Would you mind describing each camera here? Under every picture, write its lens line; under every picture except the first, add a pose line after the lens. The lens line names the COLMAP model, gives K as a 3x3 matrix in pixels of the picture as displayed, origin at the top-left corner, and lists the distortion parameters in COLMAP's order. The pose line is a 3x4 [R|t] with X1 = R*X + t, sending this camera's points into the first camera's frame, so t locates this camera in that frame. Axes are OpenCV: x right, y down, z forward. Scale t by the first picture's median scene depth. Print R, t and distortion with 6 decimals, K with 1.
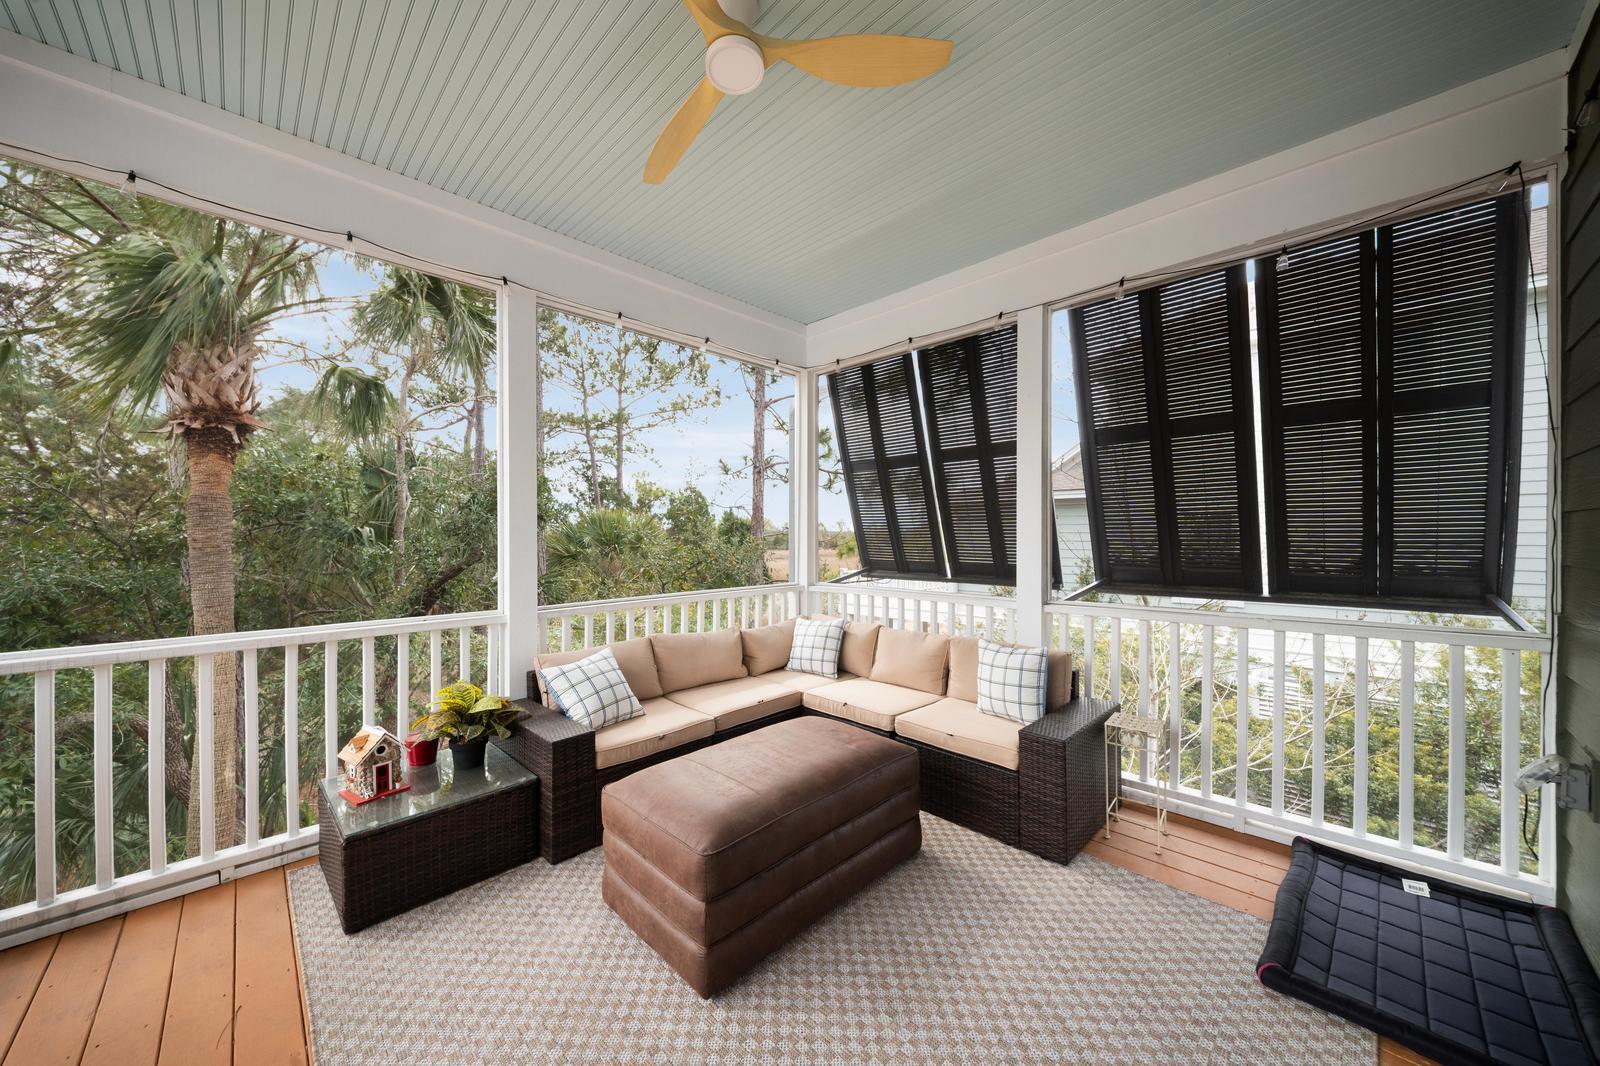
lens RADIAL K [[565.7, 0, 793.1], [0, 565.7, 531.5], [0, 0, 1]] dist [0.000755, -0.000002]
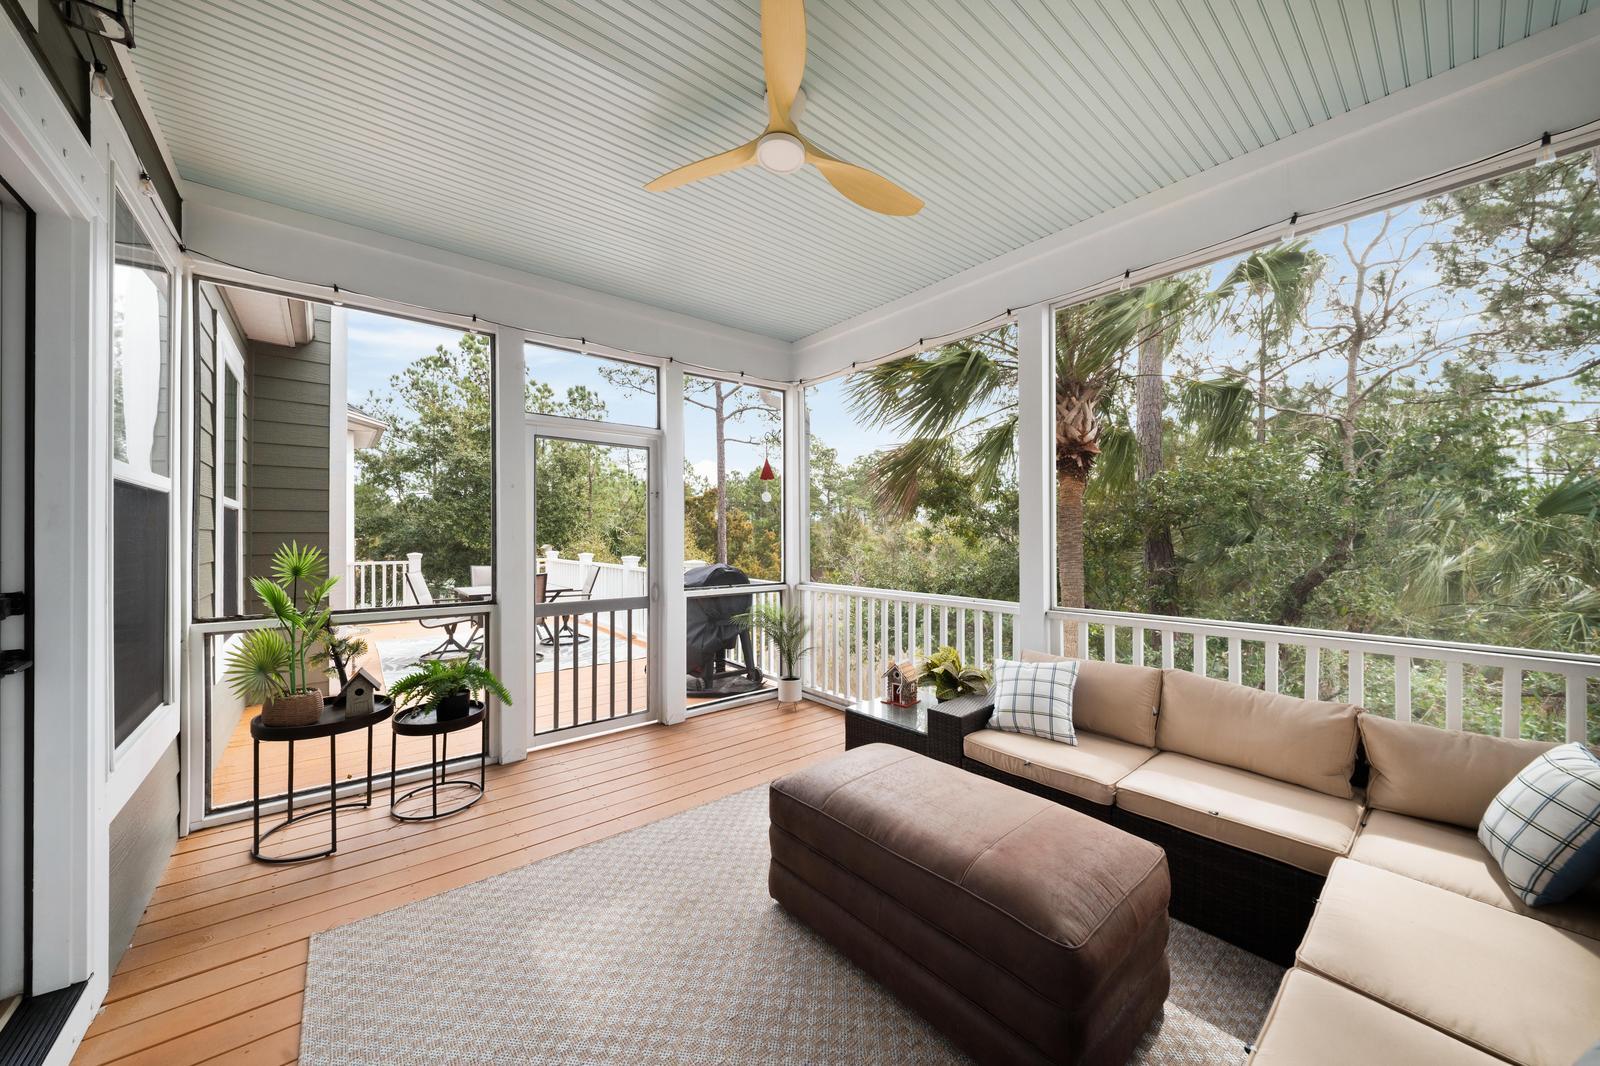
lens RADIAL K [[565.7, 0, 796.1], [0, 565.7, 535.3], [0, 0, 1]] dist [0.000755, -0.000002]
pose [[-0.090652, 0.006780, -0.995860, 0.638654], [0.002835, 0.999975, 0.006550, -0.002595], [0.995879, -0.002229, -0.090669, 0.667965]]
